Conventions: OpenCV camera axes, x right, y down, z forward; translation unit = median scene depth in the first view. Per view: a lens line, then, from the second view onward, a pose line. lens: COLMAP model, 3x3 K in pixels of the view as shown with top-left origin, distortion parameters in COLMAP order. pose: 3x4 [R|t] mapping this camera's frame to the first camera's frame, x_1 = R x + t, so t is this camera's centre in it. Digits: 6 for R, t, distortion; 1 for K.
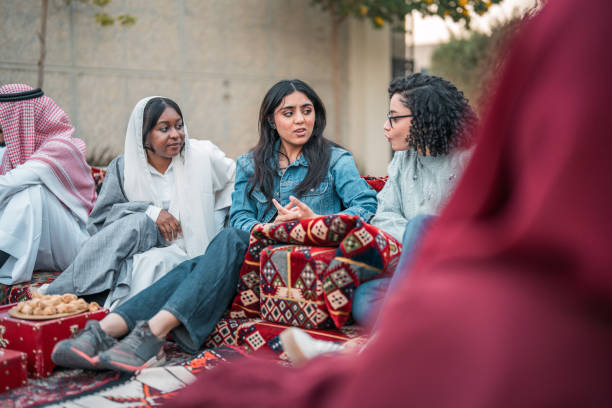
lens RADIAL K [[766.3, 0, 335.6], [0, 766.3, 203.7], [0, 0, 1]] dist [-0.096854, 0.020432]
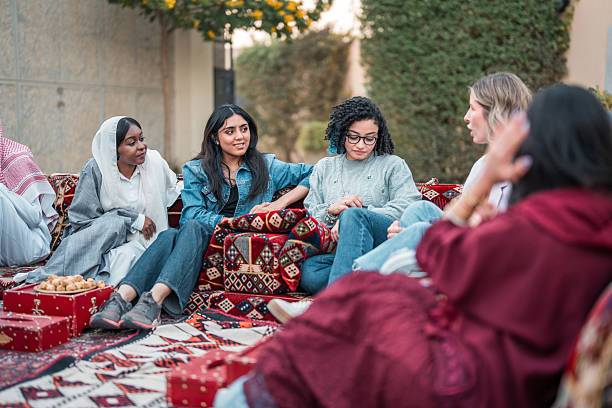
lens RADIAL K [[800.7, 0, 306.0], [0, 800.7, 204.0], [0, 0, 1]] dist [-0.130643, 0.000995]
pose [[0.970857, -0.010787, 0.239417, -0.297577], [0.012681, 0.999899, -0.006370, 0.014956], [-0.239324, 0.009221, 0.970896, -0.370745]]
